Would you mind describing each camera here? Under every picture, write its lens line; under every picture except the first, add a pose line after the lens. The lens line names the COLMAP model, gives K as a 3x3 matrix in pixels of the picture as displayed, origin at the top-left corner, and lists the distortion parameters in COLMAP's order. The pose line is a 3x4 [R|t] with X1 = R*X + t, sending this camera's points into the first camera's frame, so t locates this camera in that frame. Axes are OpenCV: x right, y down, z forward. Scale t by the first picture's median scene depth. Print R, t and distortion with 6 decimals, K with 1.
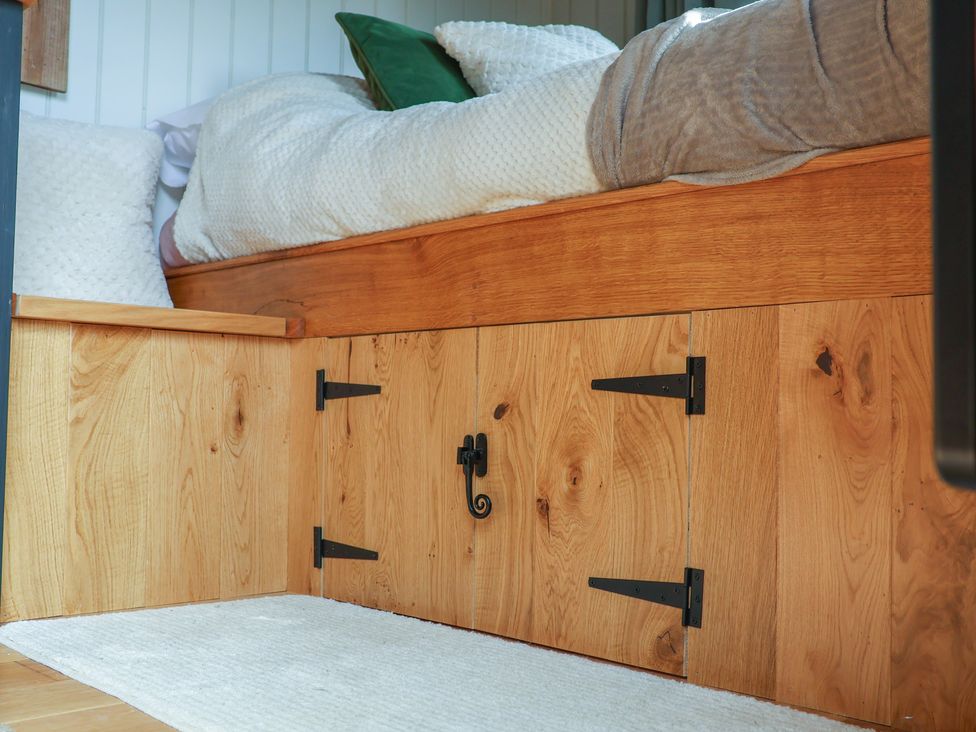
lens RADIAL K [[1043.7, 0, 485.5], [0, 1043.7, 364.0], [0, 0, 1]] dist [-0.055024, 0.000000]
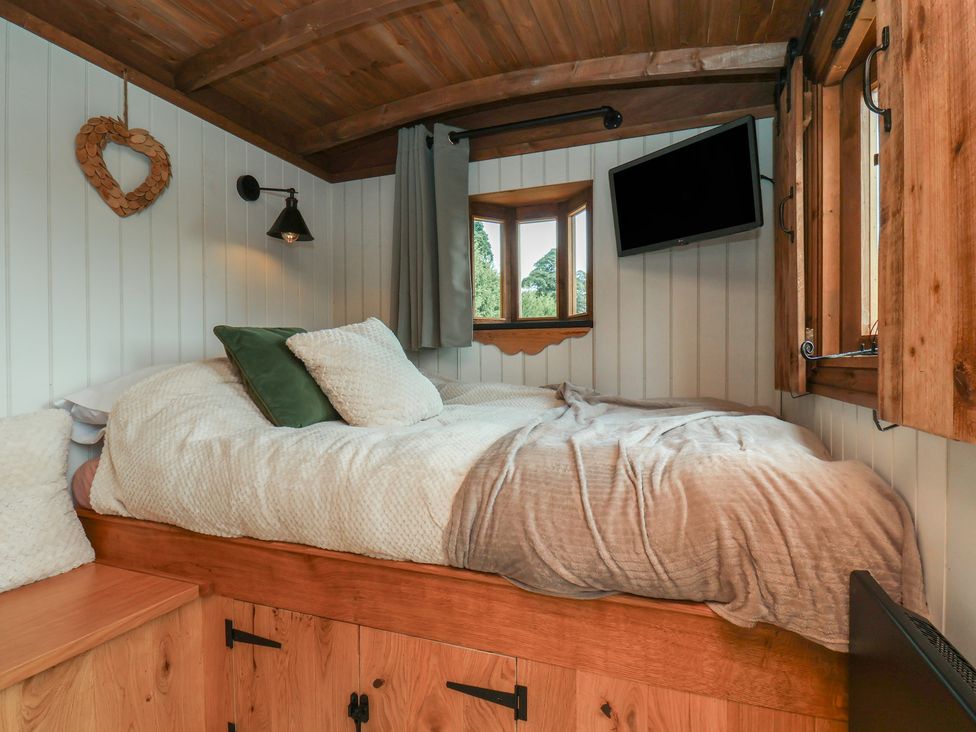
lens RADIAL K [[522.5, 0, 482.9], [0, 522.5, 372.7], [0, 0, 1]] dist [-0.003148, -0.009542]
pose [[0.911458, -0.030209, 0.410283, -0.144669], [0.002921, 0.997750, 0.066975, -0.457530], [-0.411383, -0.059846, 0.909496, 0.249302]]
